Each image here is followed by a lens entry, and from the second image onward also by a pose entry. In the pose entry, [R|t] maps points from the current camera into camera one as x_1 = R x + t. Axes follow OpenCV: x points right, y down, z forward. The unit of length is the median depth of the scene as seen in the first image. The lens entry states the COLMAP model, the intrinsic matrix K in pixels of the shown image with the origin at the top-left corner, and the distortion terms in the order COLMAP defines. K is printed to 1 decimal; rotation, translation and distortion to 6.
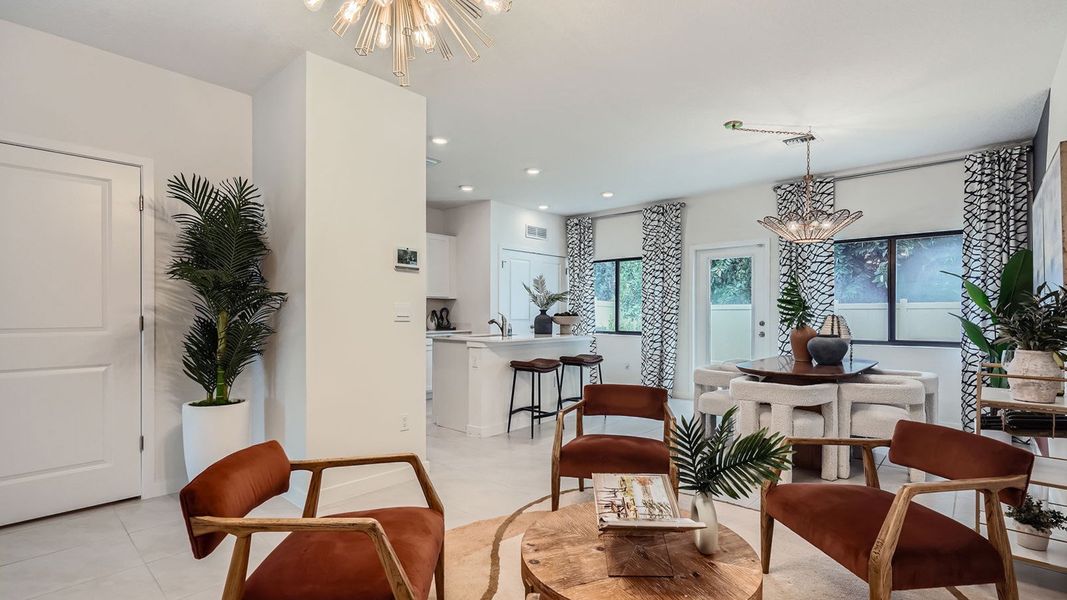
lens RADIAL K [[487.7, 0, 534.6], [0, 487.7, 317.0], [0, 0, 1]] dist [-0.002584, -0.000399]
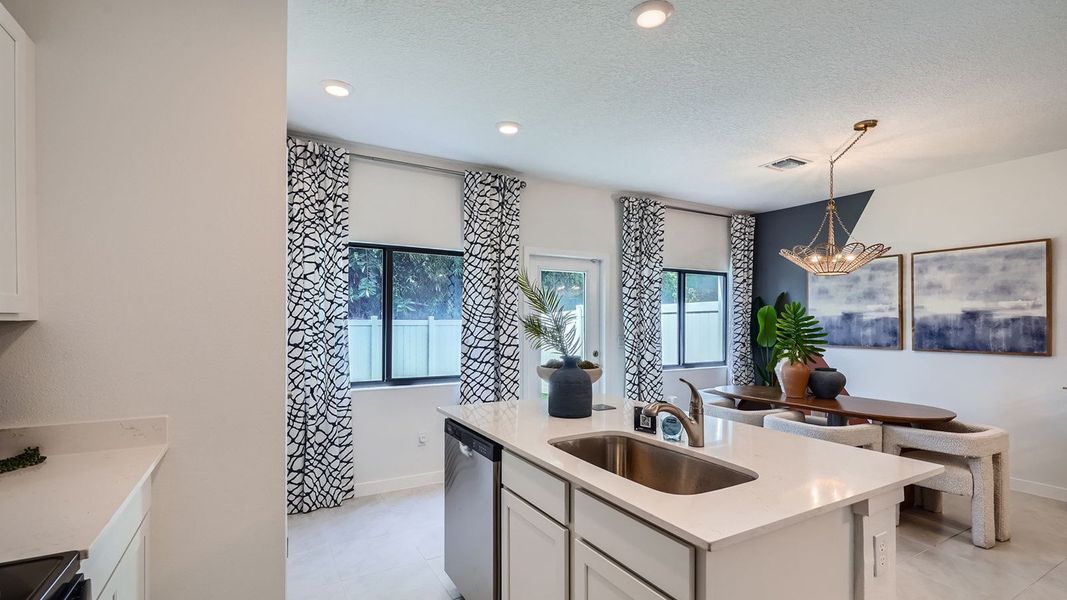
lens RADIAL K [[487.7, 0, 534.6], [0, 487.7, 317.0], [0, 0, 1]] dist [-0.002584, -0.000399]
pose [[0.325484, 0.009902, 0.945496, -0.387832], [0.004430, 0.999918, -0.011997, -0.043346], [-0.945537, 0.008094, 0.325413, 0.886207]]
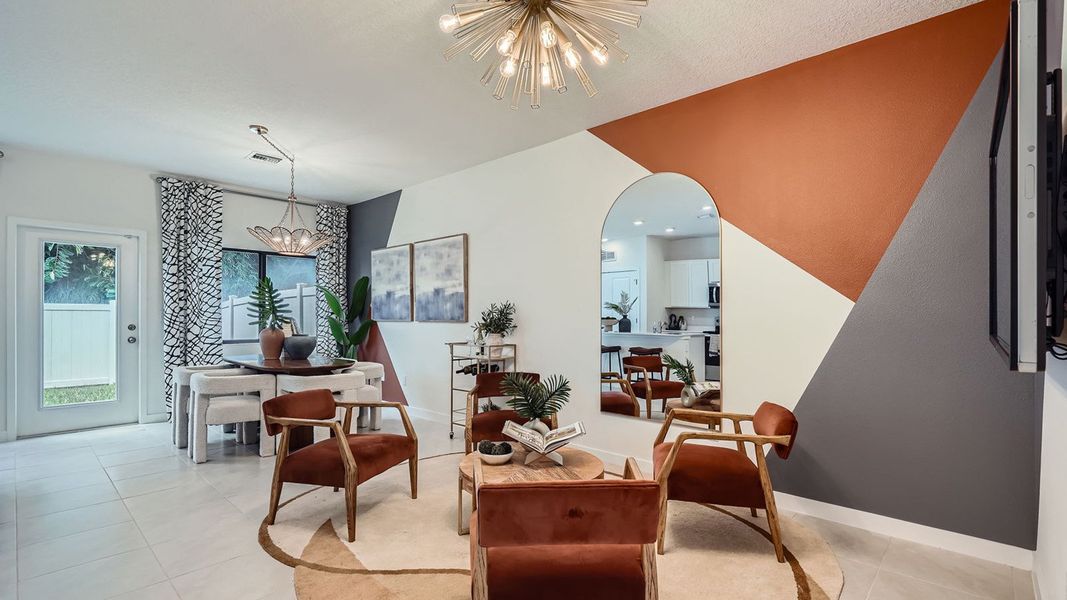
lens RADIAL K [[487.7, 0, 534.6], [0, 487.7, 317.0], [0, 0, 1]] dist [-0.002584, -0.000399]
pose [[0.022924, 0.001656, 0.999736, -0.408913], [0.002442, 0.999996, -0.001713, -0.001750], [-0.999734, 0.002480, 0.022920, 0.284357]]
